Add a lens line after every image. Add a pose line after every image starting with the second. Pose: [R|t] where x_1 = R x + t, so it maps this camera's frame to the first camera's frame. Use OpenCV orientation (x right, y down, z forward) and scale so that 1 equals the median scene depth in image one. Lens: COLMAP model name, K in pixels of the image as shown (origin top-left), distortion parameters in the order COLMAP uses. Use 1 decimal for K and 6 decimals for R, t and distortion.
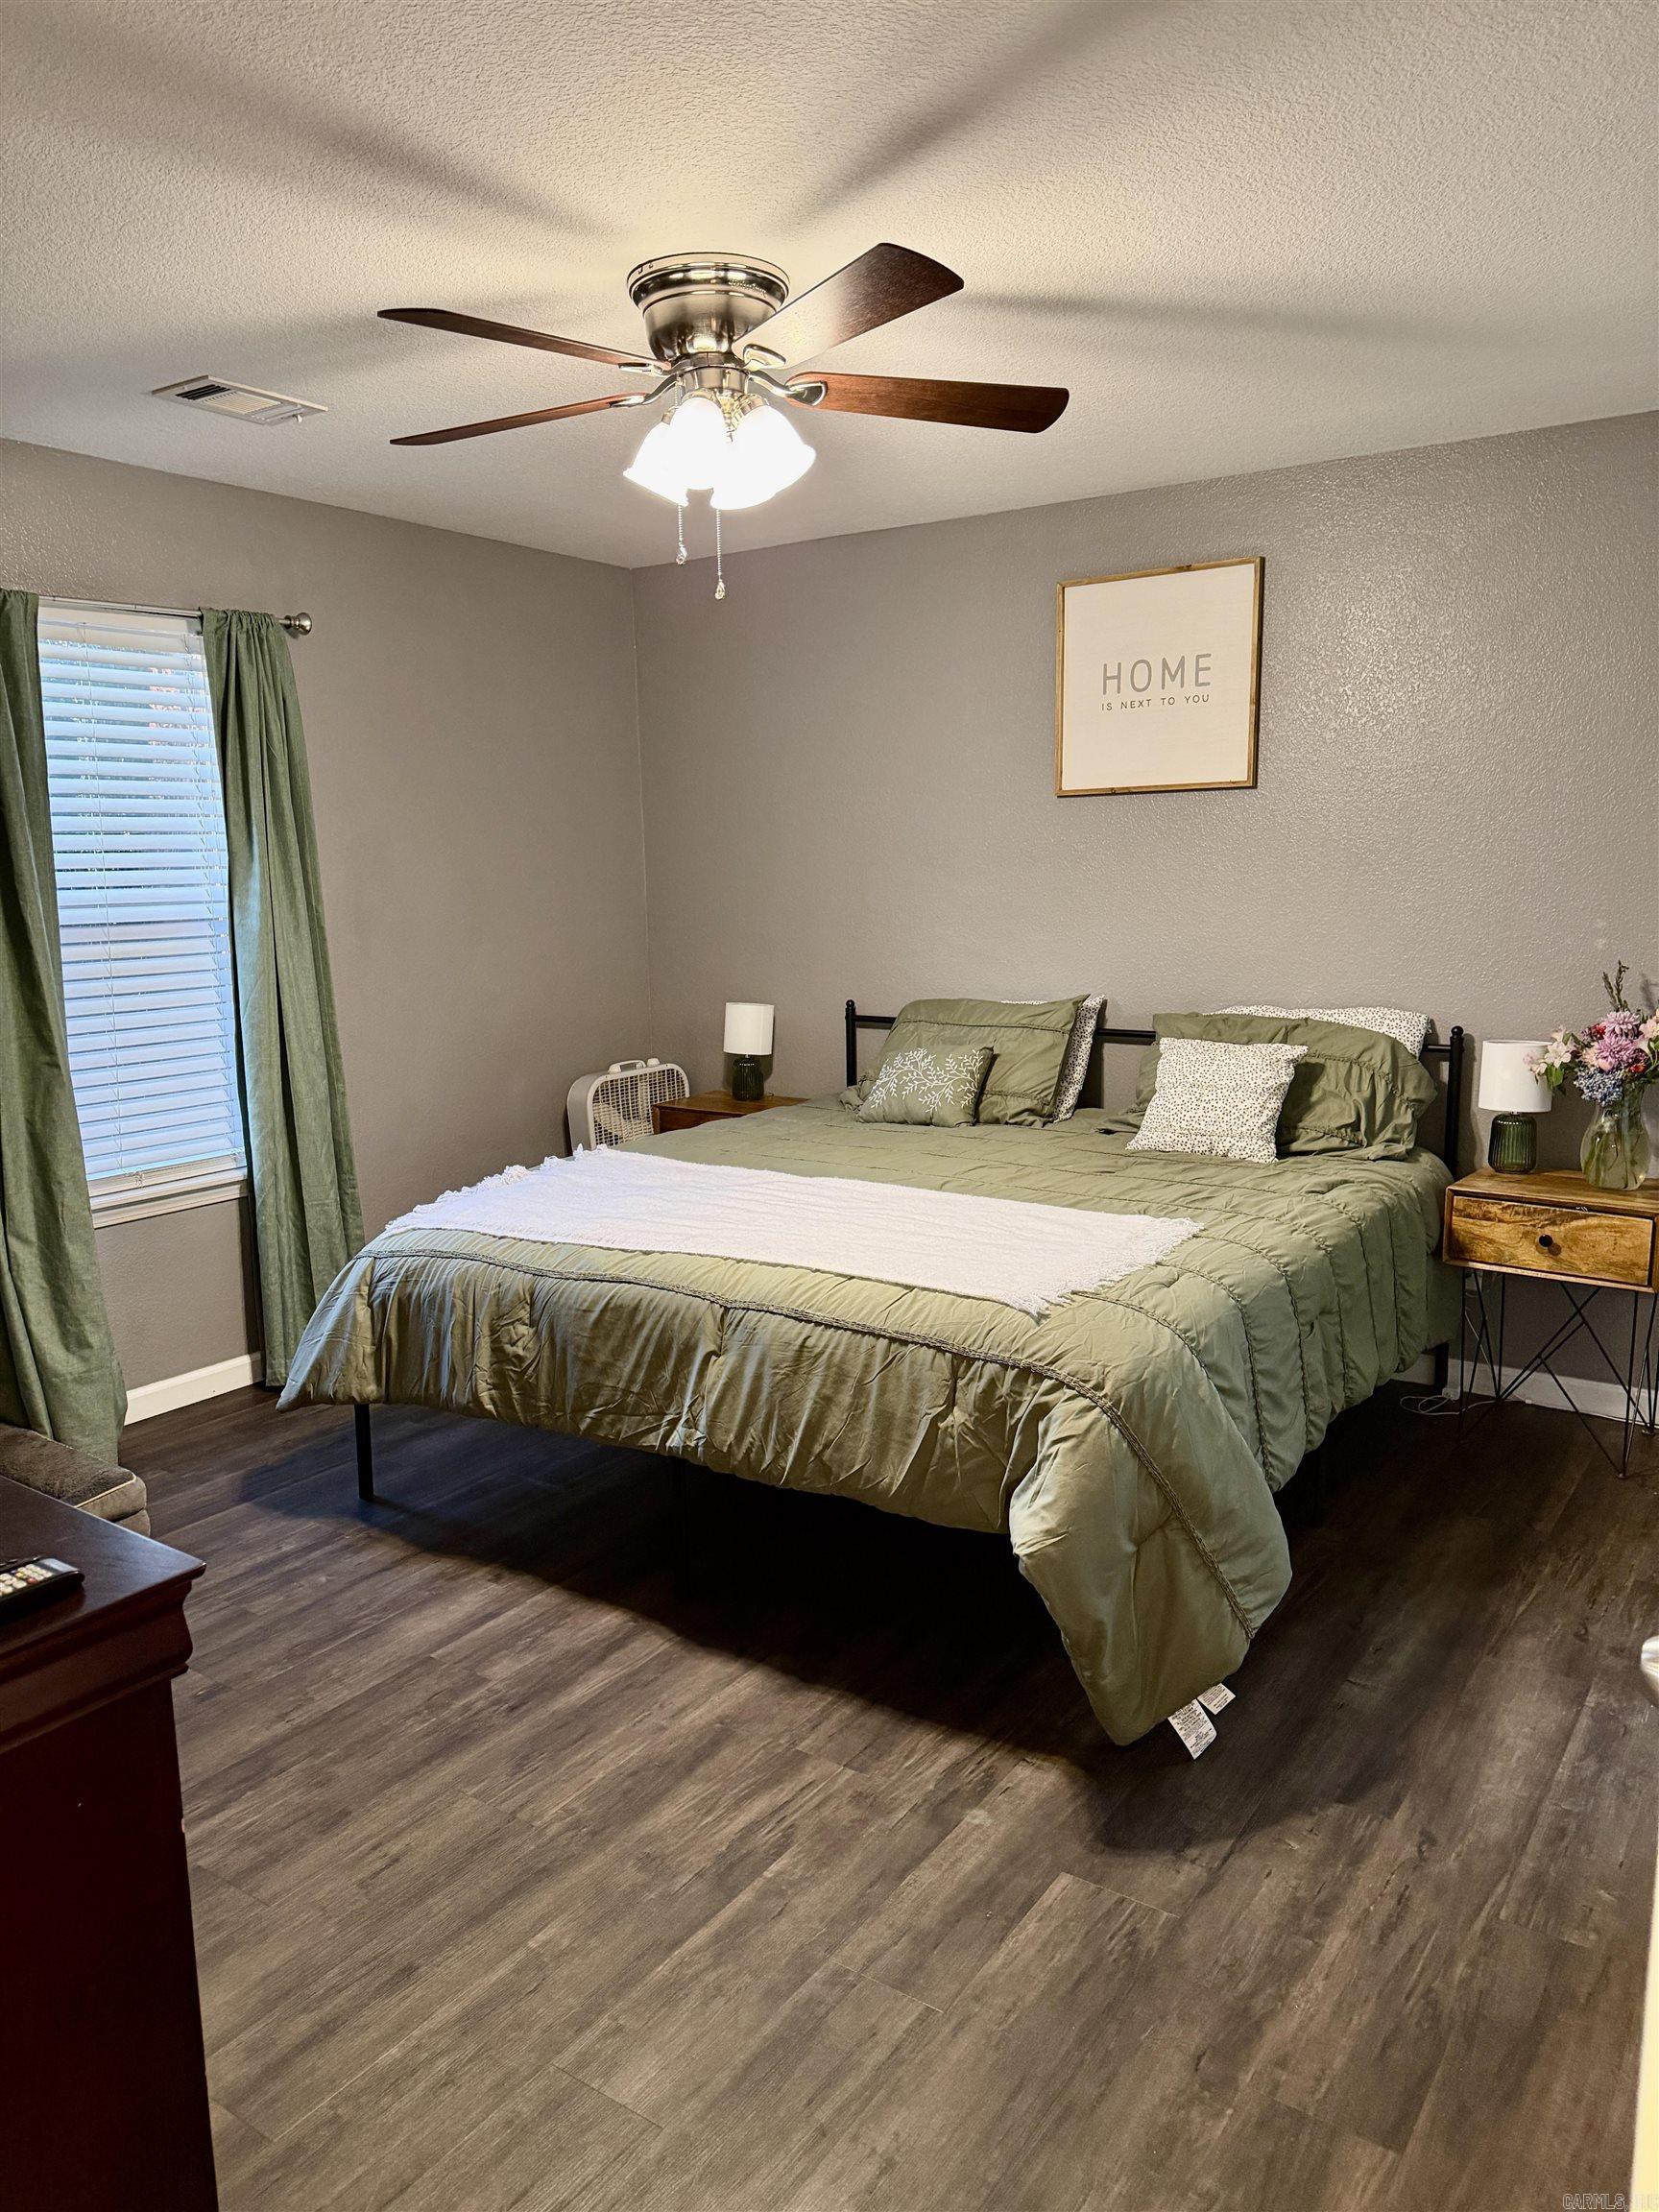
lens RADIAL K [[1537.8, 0, 819.4], [0, 1537.8, 1136.1], [0, 0, 1]] dist [0.149993, -0.337990]
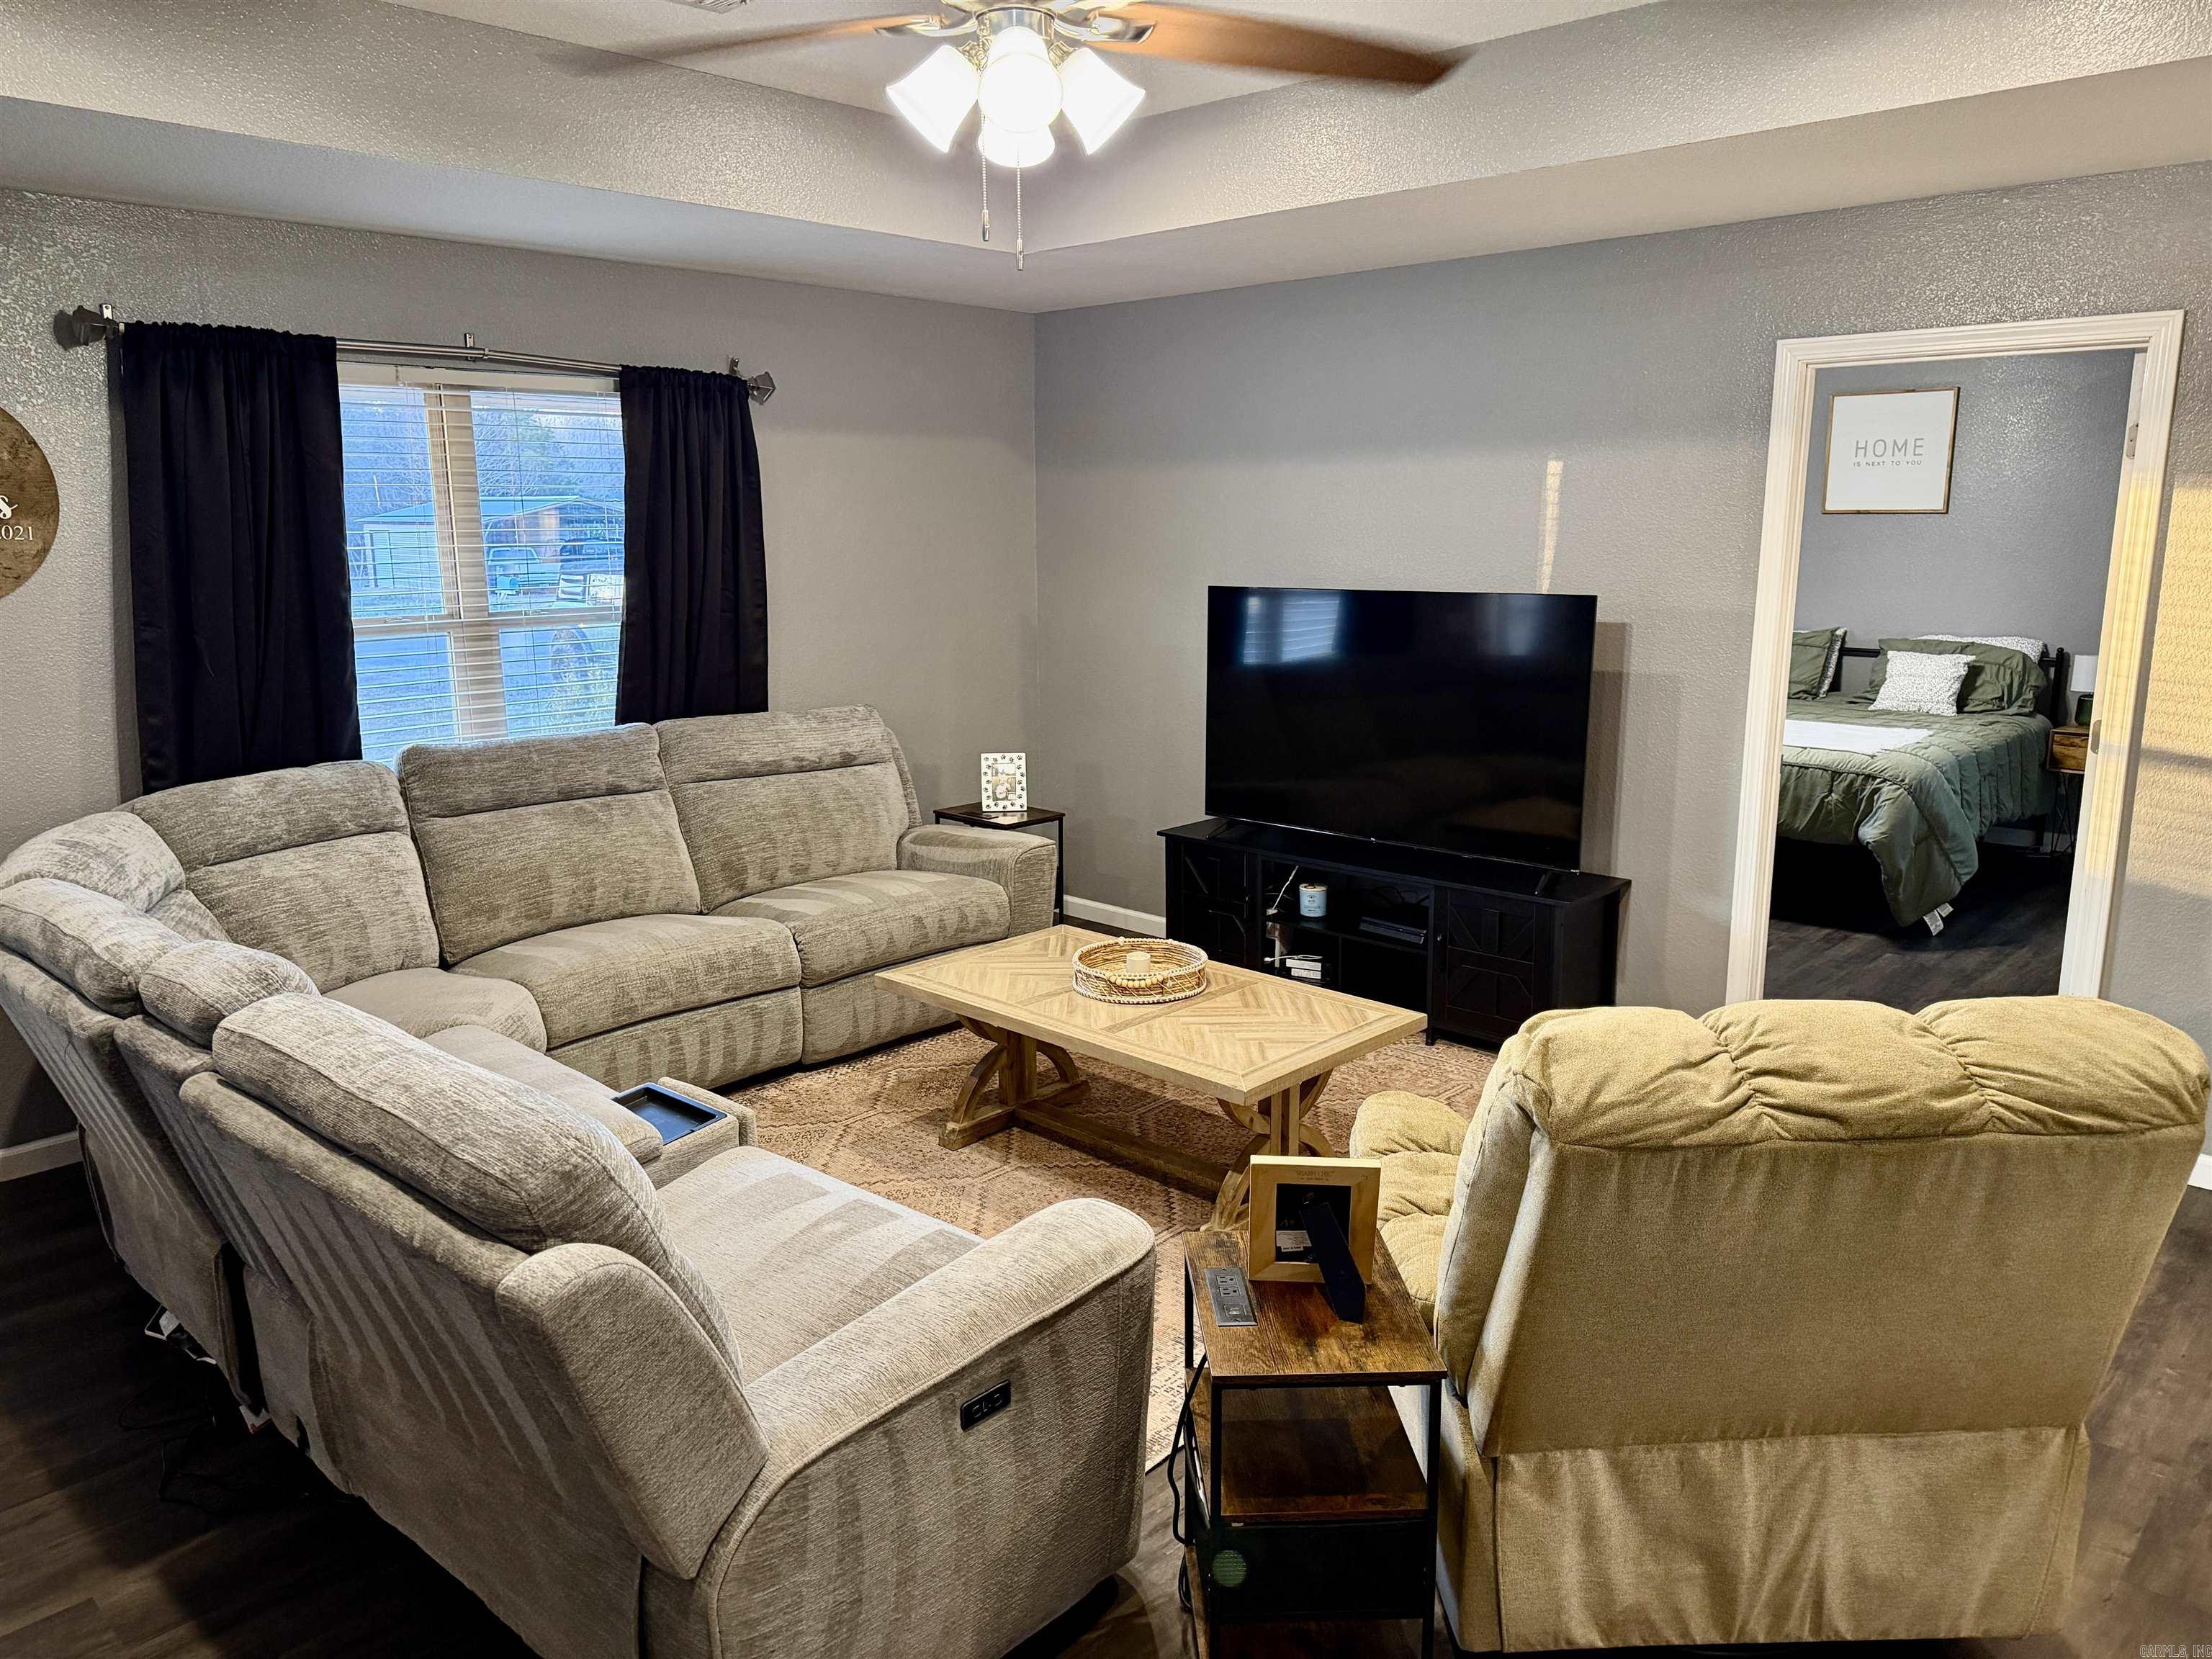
lens RADIAL K [[1549.1, 0, 1102.5], [0, 1549.1, 845.1], [0, 0, 1]] dist [0.108183, -0.150899]
pose [[0.989305, 0.037175, -0.141042, -0.452187], [-0.032034, 0.998743, 0.038549, 0.130796], [0.142298, -0.033618, 0.989253, -1.042514]]
